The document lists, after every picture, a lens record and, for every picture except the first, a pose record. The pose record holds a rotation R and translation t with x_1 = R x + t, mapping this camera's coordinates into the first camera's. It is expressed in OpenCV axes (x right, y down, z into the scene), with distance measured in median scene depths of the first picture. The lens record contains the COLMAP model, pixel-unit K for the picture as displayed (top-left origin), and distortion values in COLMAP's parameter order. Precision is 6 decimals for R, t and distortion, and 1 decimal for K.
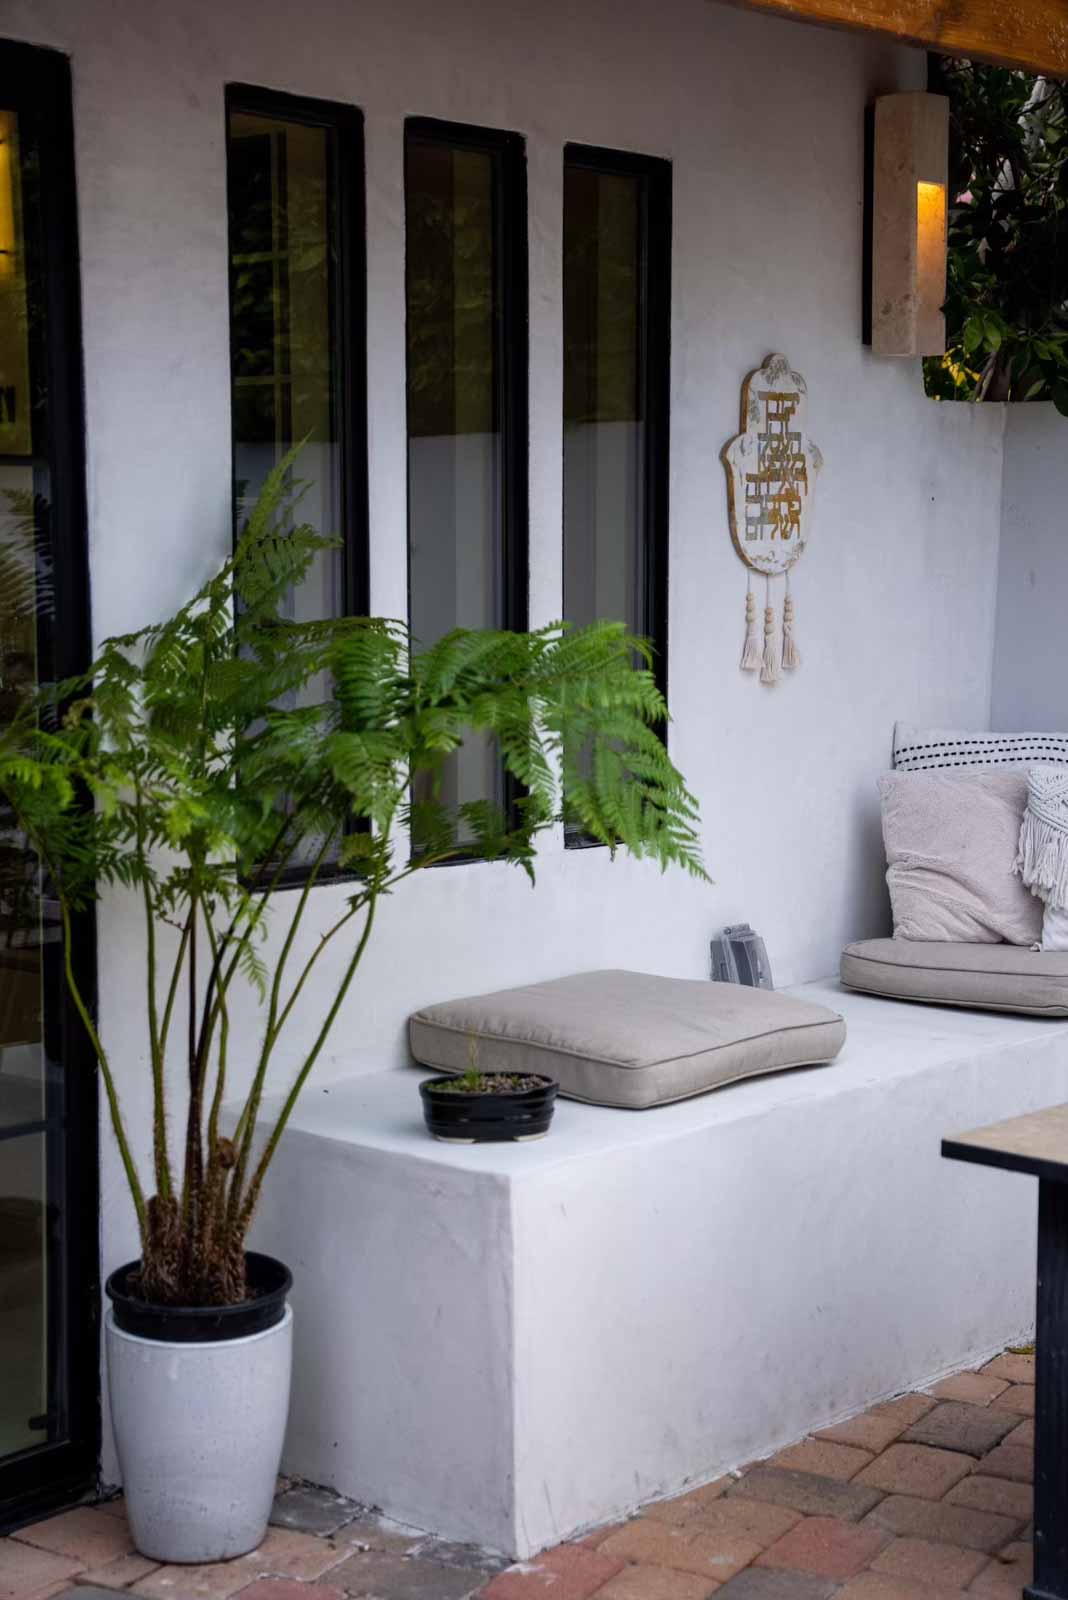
lens RADIAL K [[2643.7, 0, 536.4], [0, 2643.7, 807.2], [0, 0, 1]] dist [0.188844, 0.276887]
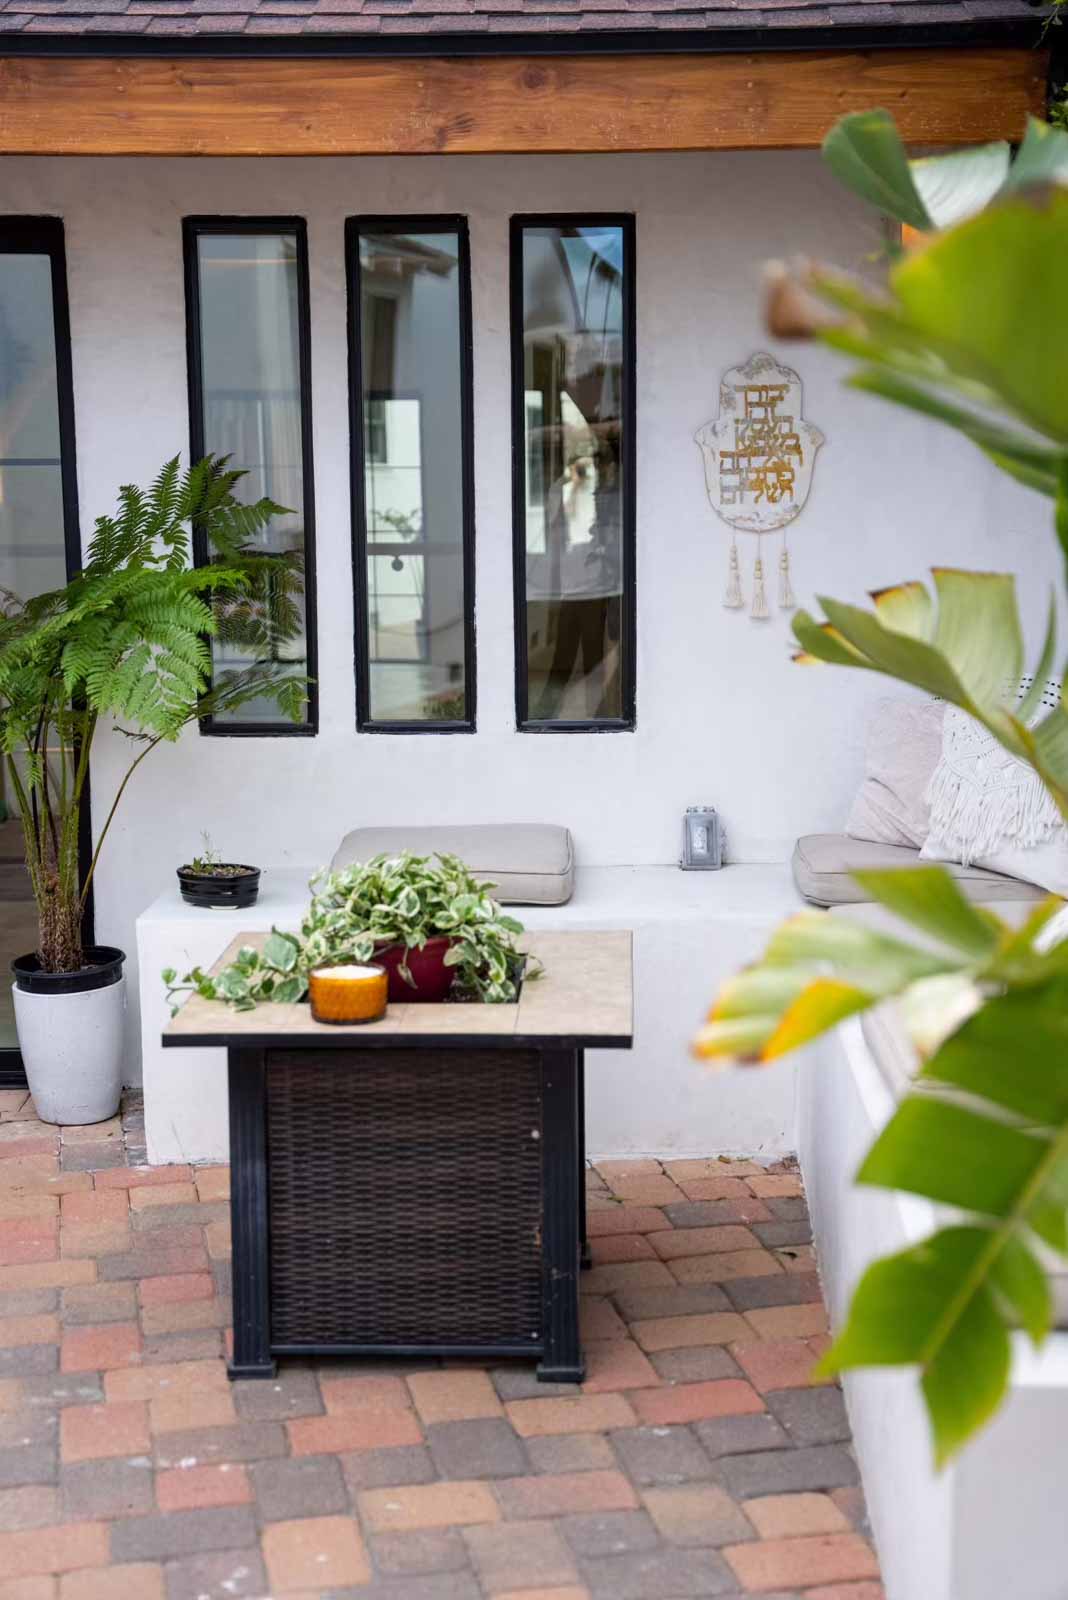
lens RADIAL K [[2310.4, 0, 534.0], [0, 2310.4, 800.0], [0, 0, 1]] dist [0.125606, -0.003919]
pose [[0.649027, 0.099990, -0.754165, 0.859699], [-0.068325, 0.994980, 0.073118, -0.034876], [0.757691, 0.004073, 0.652601, 0.211831]]
